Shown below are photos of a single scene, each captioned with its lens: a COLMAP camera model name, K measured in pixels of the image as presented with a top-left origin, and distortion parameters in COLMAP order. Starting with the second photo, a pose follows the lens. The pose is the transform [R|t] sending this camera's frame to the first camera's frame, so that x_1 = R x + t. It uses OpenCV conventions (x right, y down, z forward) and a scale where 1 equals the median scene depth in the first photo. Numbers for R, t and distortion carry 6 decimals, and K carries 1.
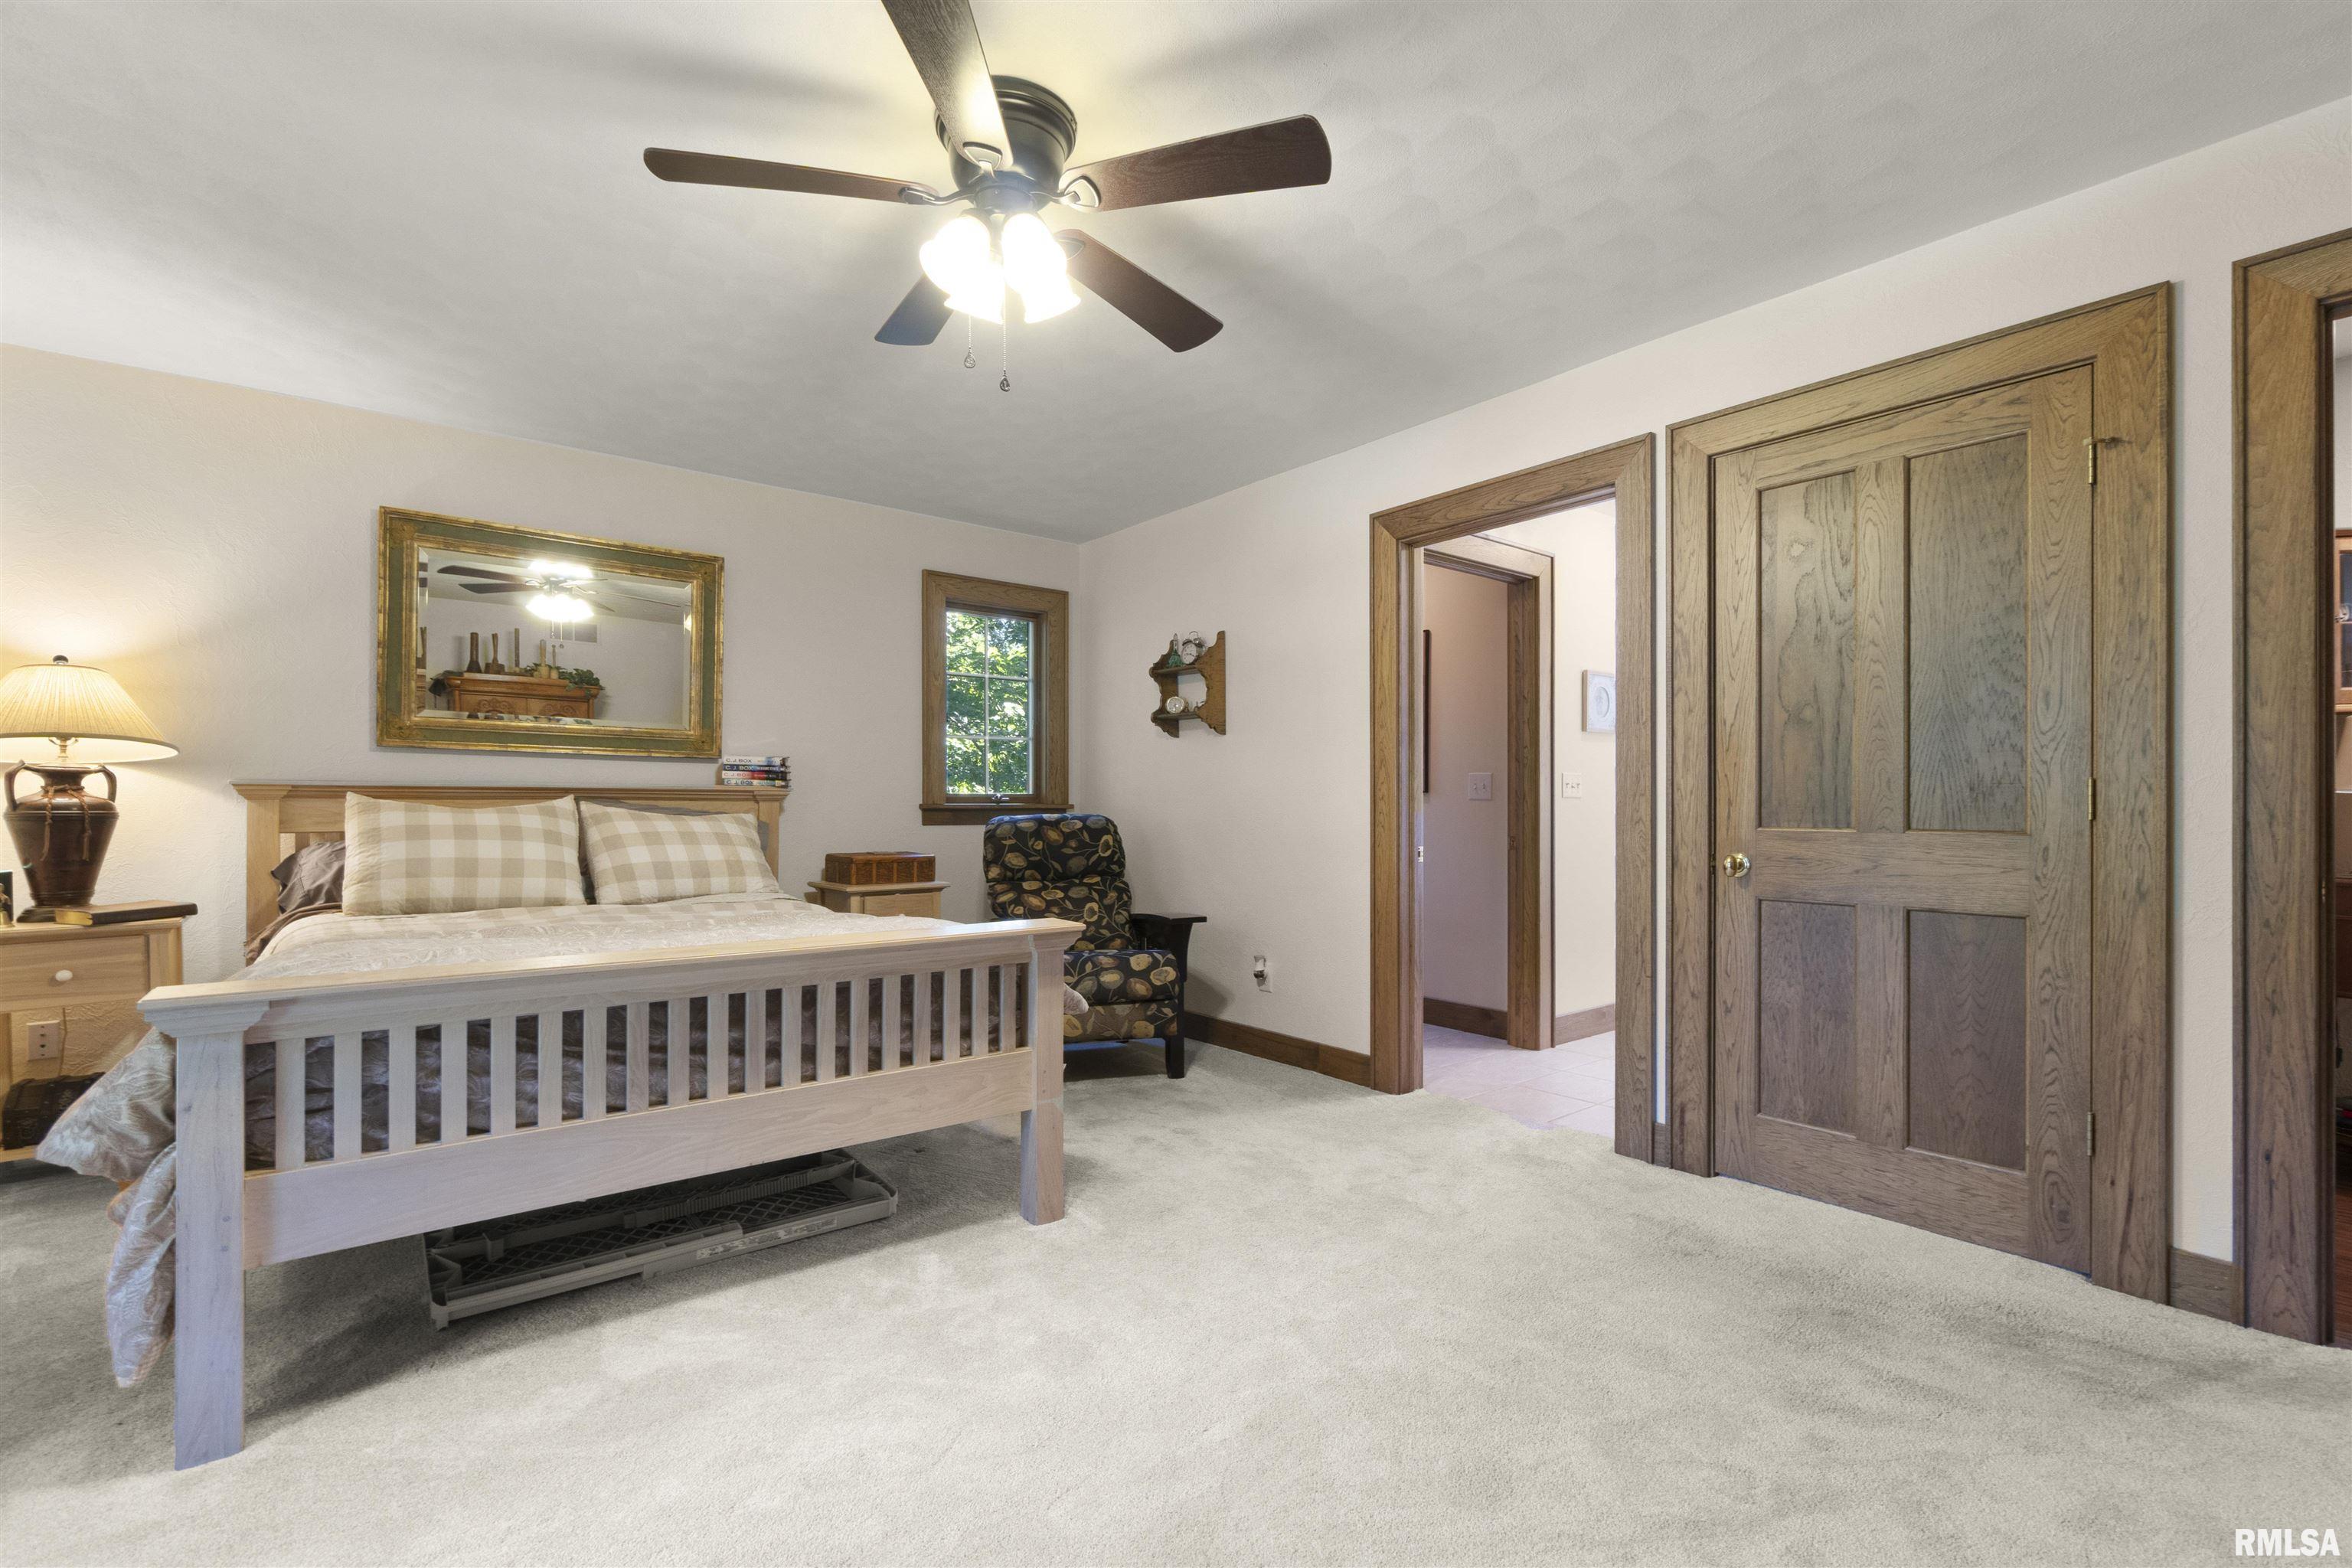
lens RADIAL K [[1012.3, 0, 1175.4], [0, 1012.3, 800.9], [0, 0, 1]] dist [-0.000689, -0.000085]
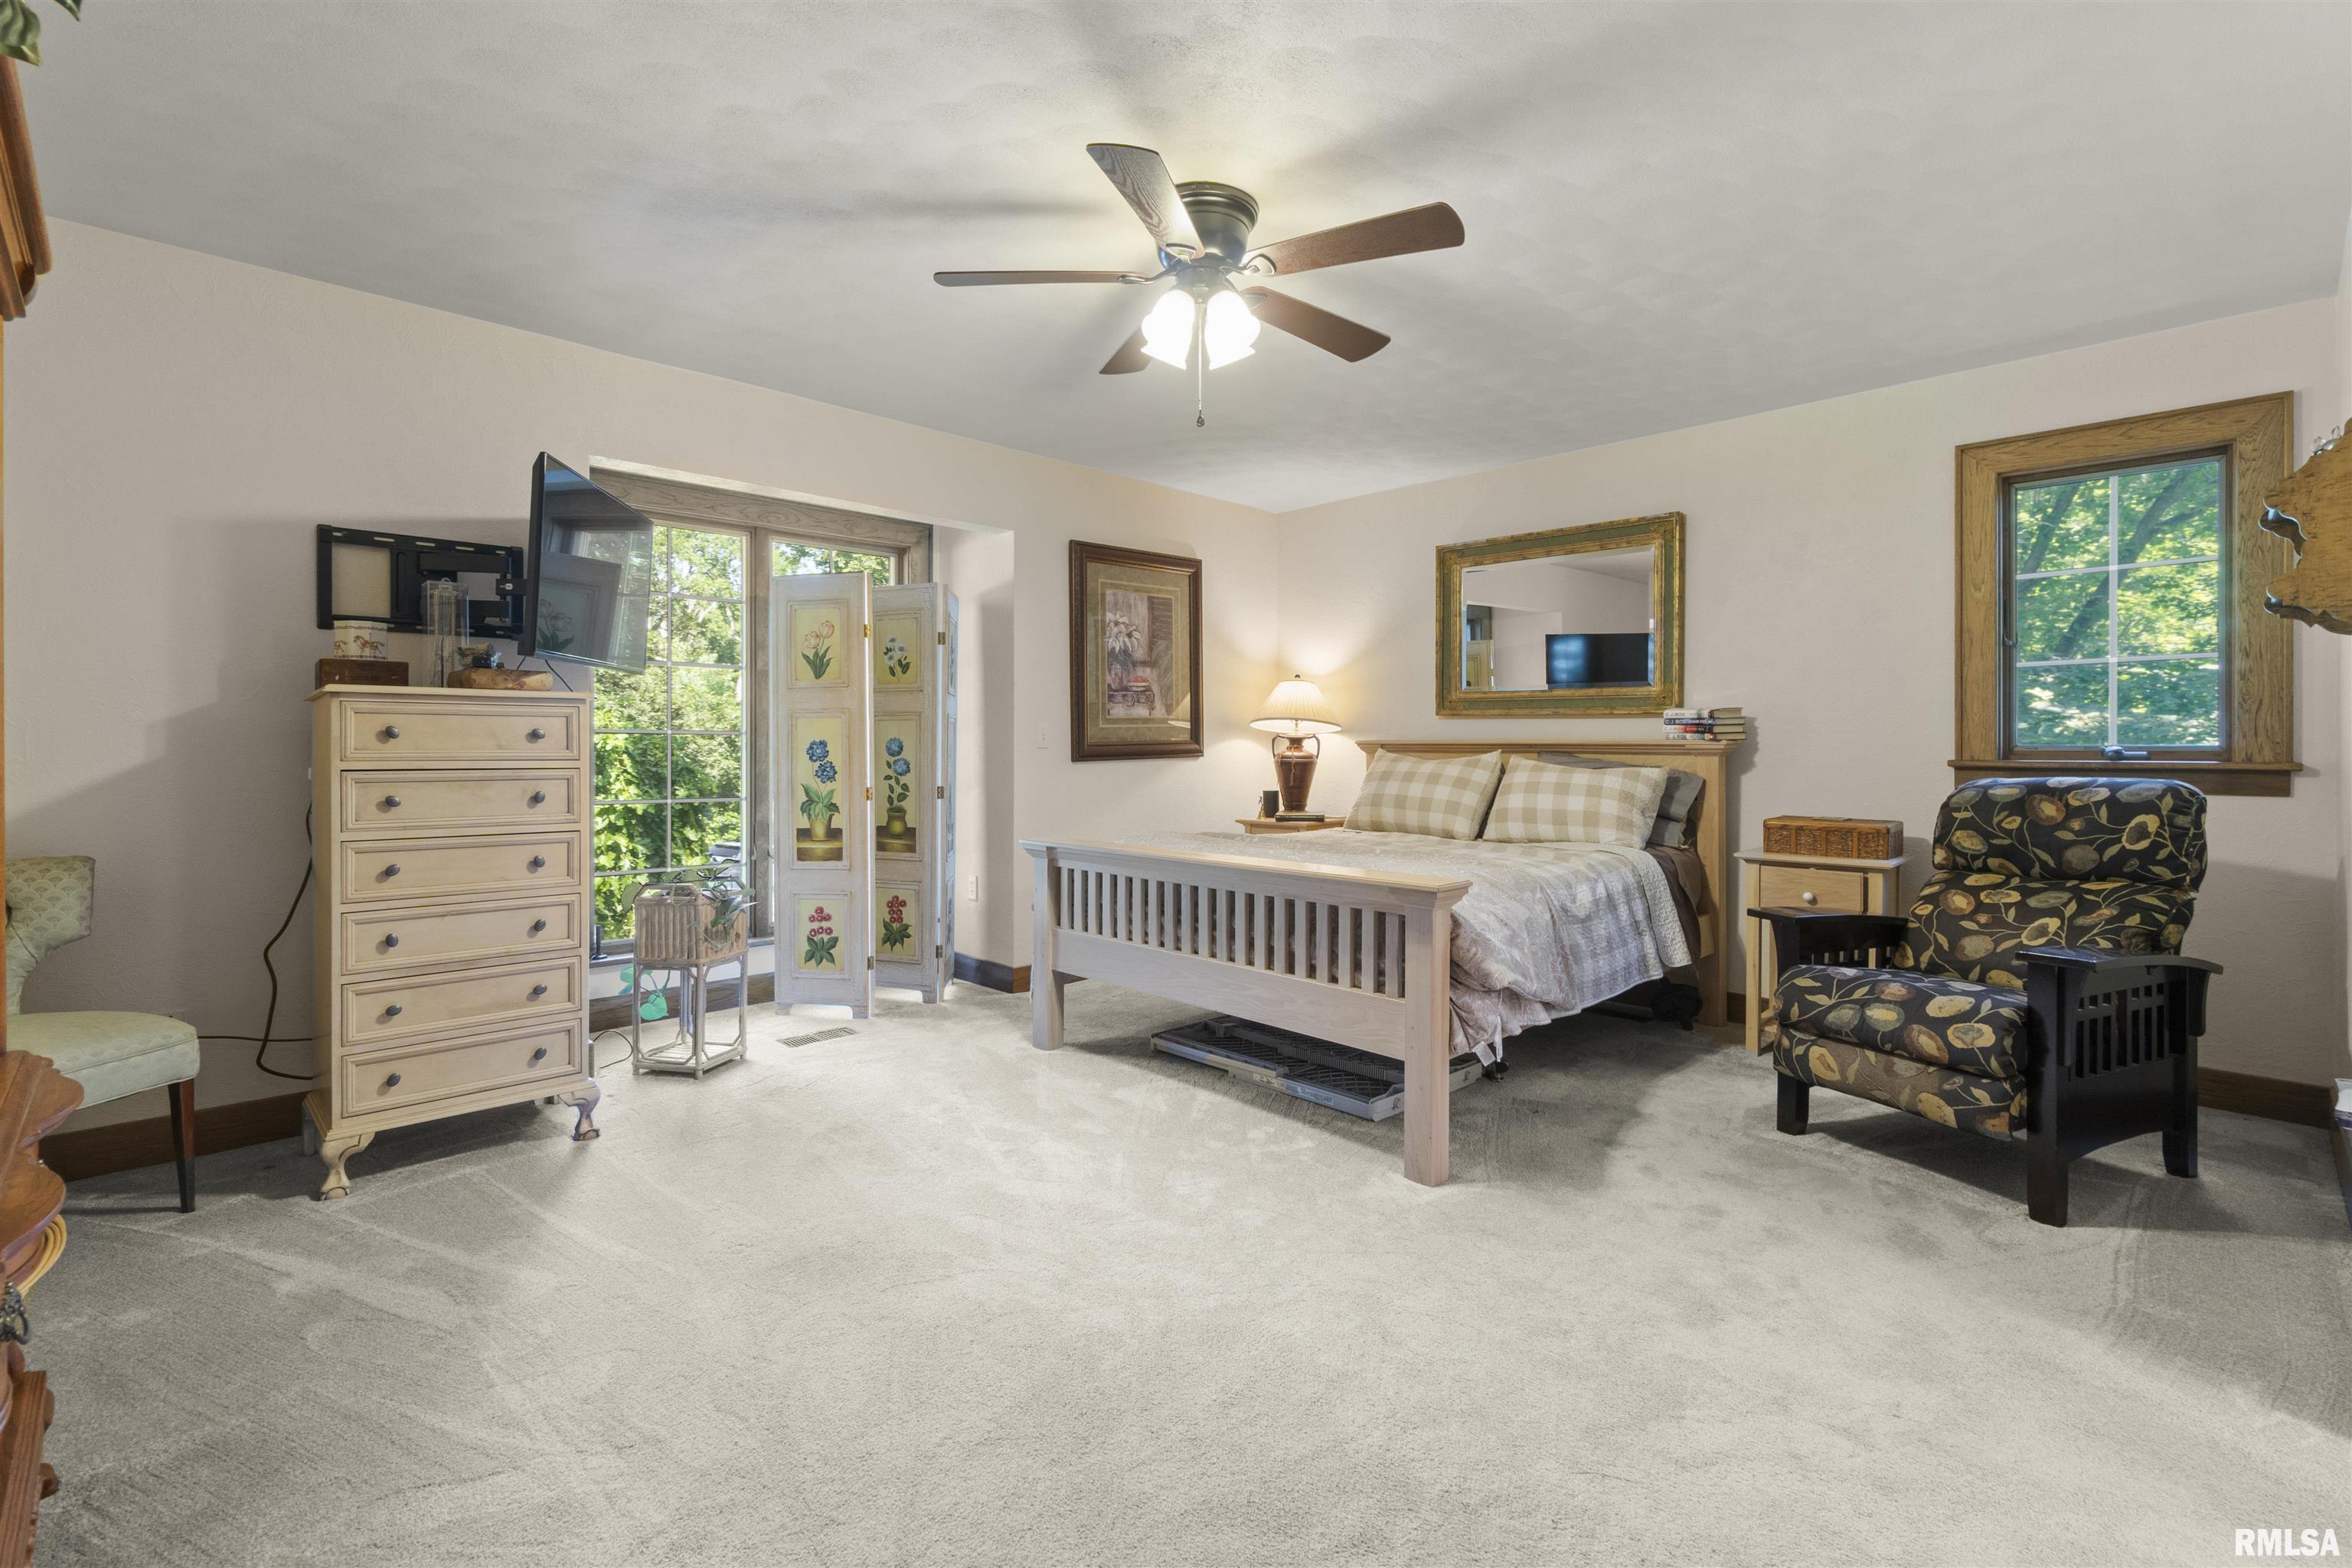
lens RADIAL K [[1049.7, 0, 1177.2], [0, 1049.7, 750.7], [0, 0, 1]] dist [-0.000479, -0.000220]
pose [[0.106369, -0.001788, -0.994325, 0.729067], [-0.002837, 0.999994, -0.002102, -0.001351], [0.994323, 0.003044, 0.106364, 0.552162]]
